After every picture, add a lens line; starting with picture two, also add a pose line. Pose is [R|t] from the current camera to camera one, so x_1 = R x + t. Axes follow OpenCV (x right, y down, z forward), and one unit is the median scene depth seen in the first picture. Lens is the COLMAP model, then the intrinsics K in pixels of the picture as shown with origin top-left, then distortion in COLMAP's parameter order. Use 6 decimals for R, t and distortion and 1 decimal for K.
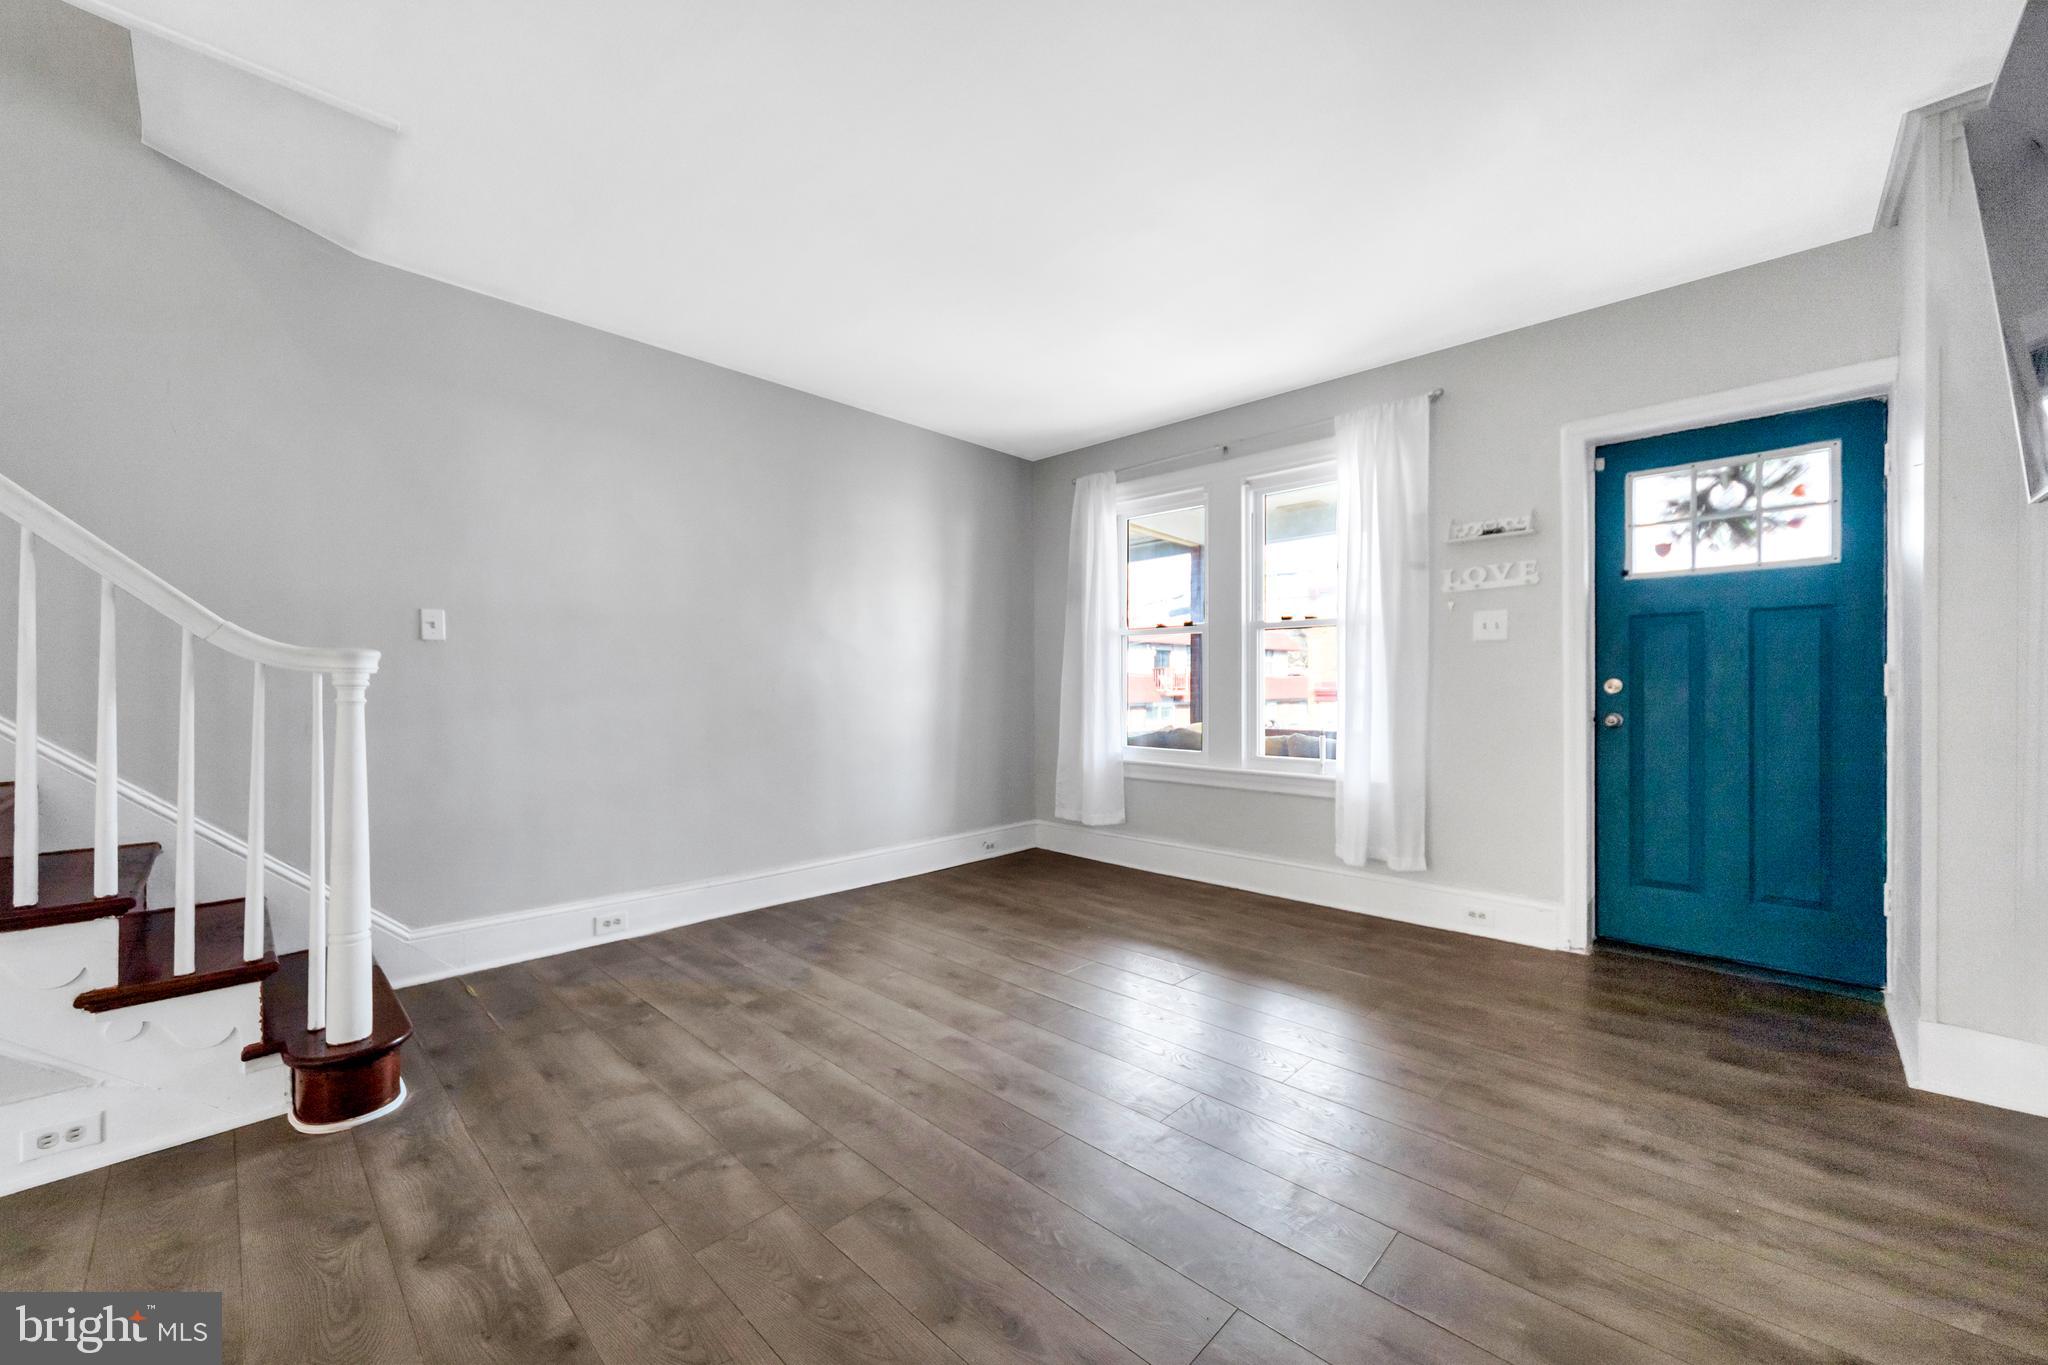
lens RADIAL K [[774.1, 0, 1026.2], [0, 774.1, 711.7], [0, 0, 1]] dist [0.001813, -0.000064]
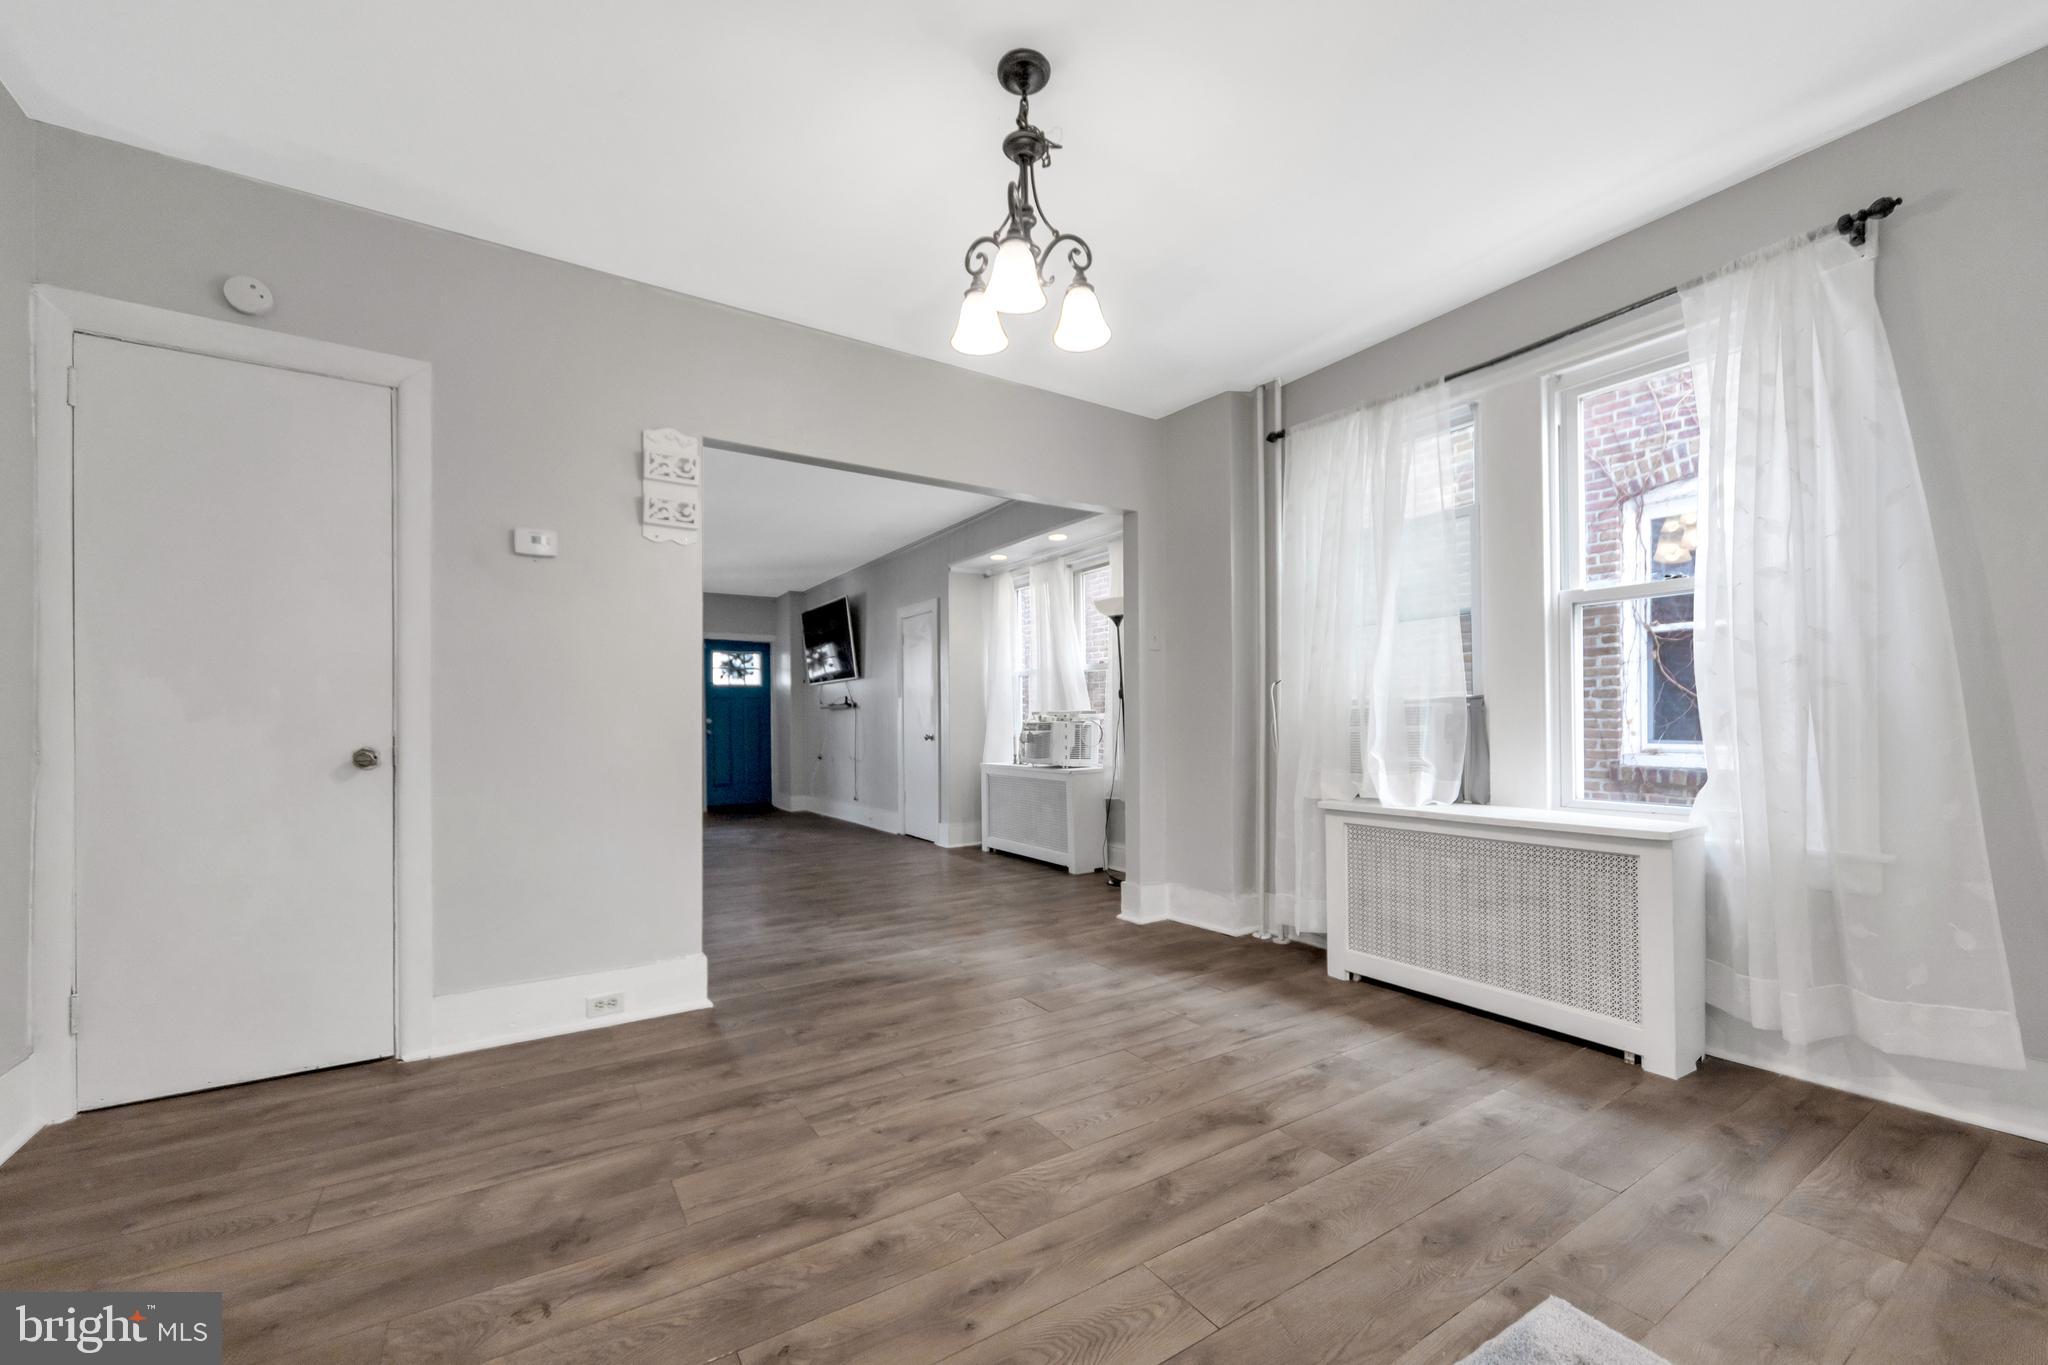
lens RADIAL K [[808.4, 0, 1022.1], [0, 808.4, 720.2], [0, 0, 1]] dist [0.001099, 0.000291]
pose [[0.236008, 0.005194, 0.971737, -2.051253], [0.035889, 0.999257, -0.014058, 0.052943], [-0.971088, 0.038193, 0.235646, -0.931498]]
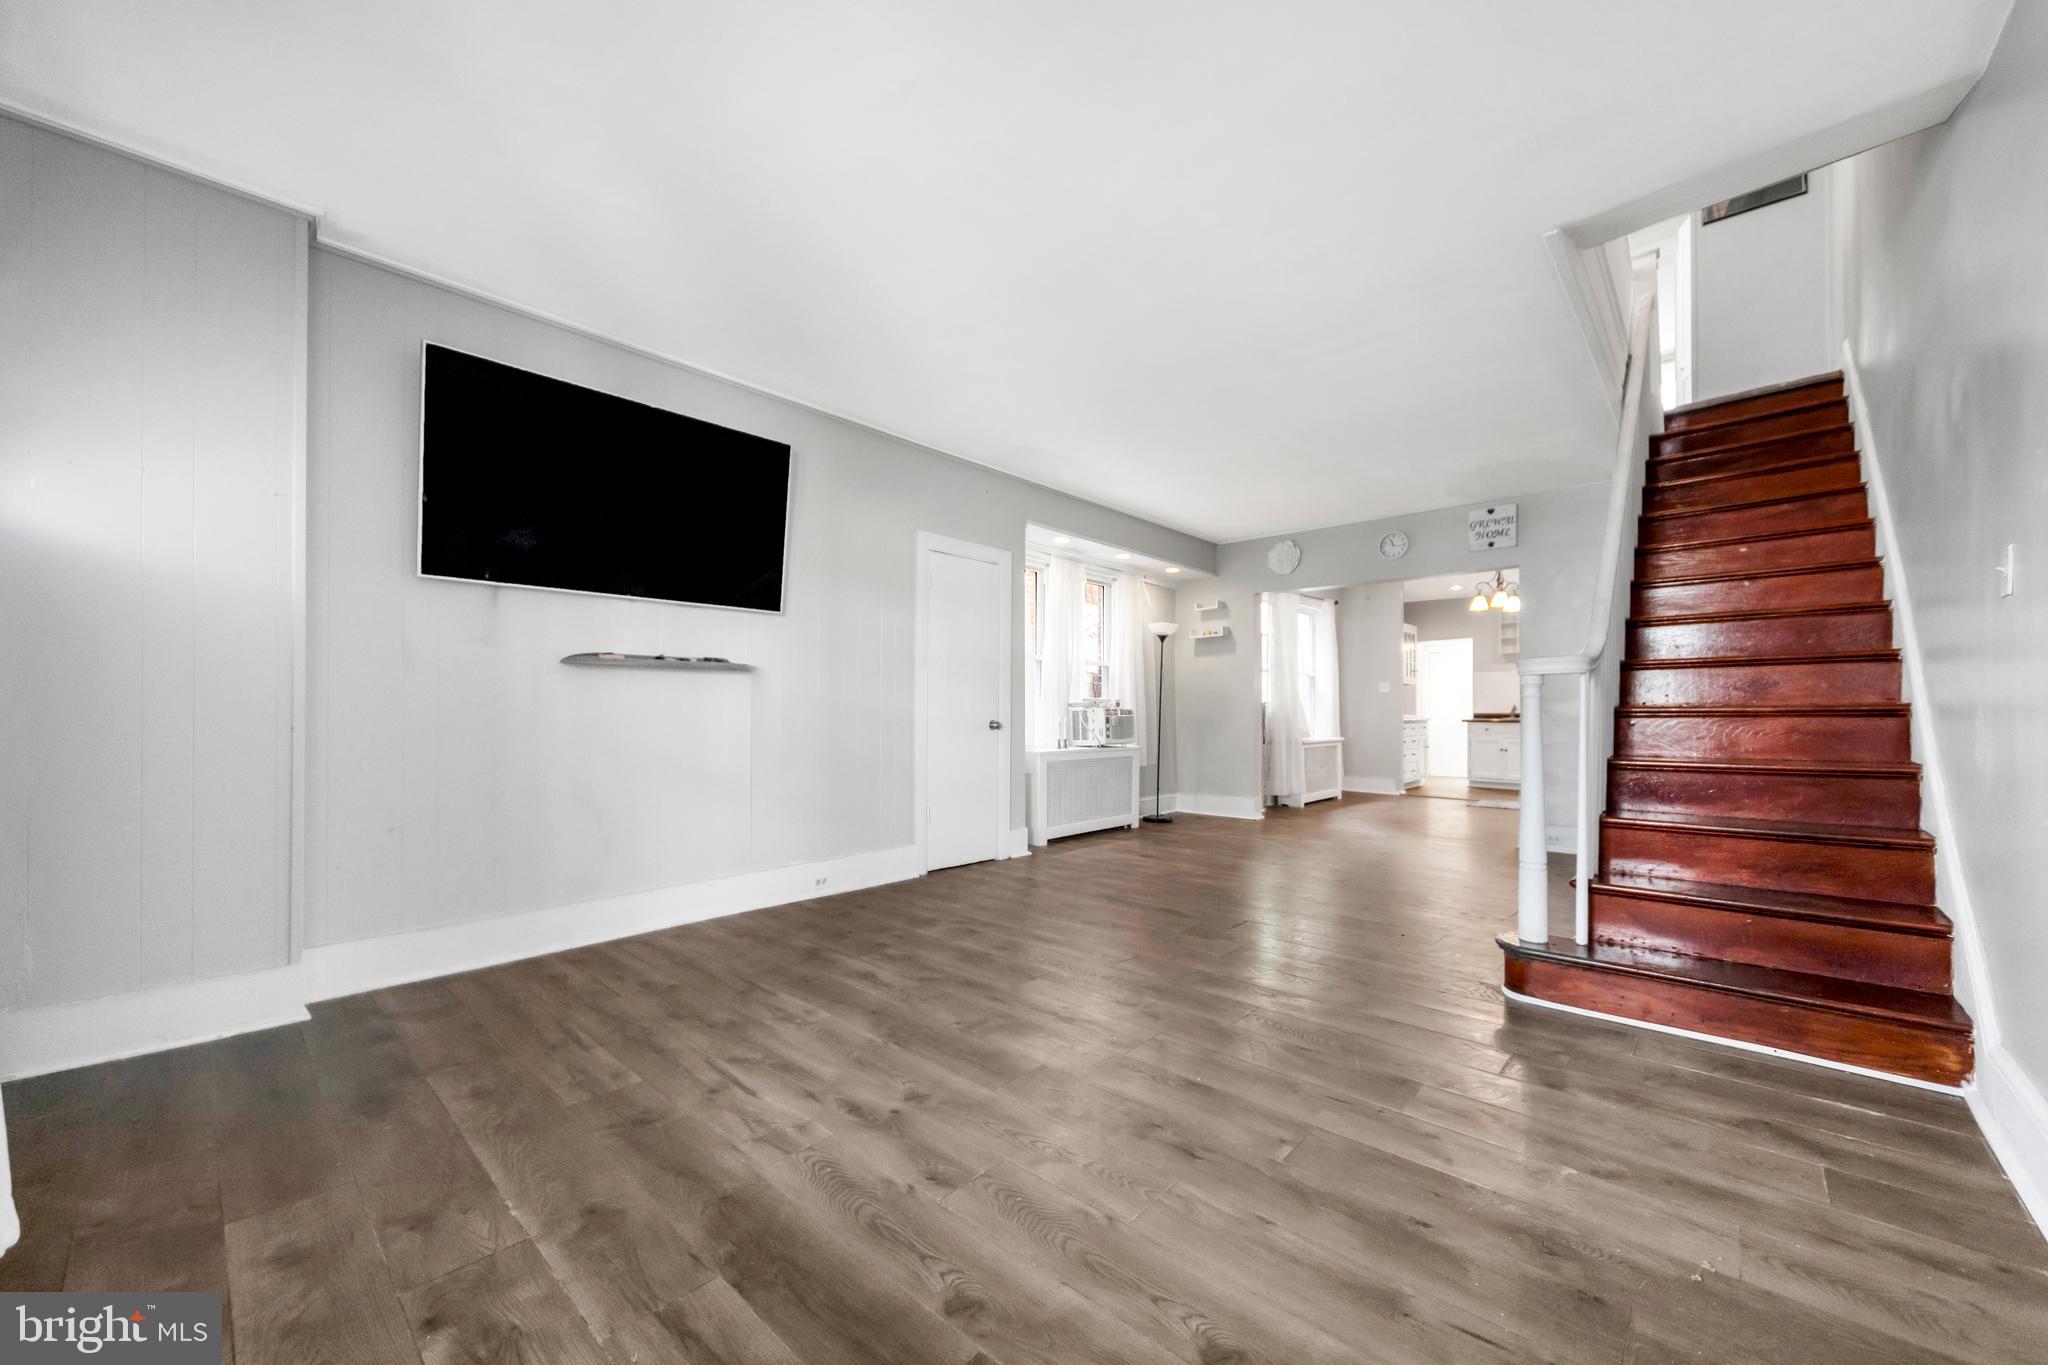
lens RADIAL K [[774.1, 0, 1026.2], [0, 774.1, 711.7], [0, 0, 1]] dist [0.001813, -0.000064]
pose [[-0.999775, 0.002871, -0.021020, 0.037817], [0.002275, 0.999595, 0.028354, -0.016407], [0.021093, 0.028300, -0.999377, 1.522431]]
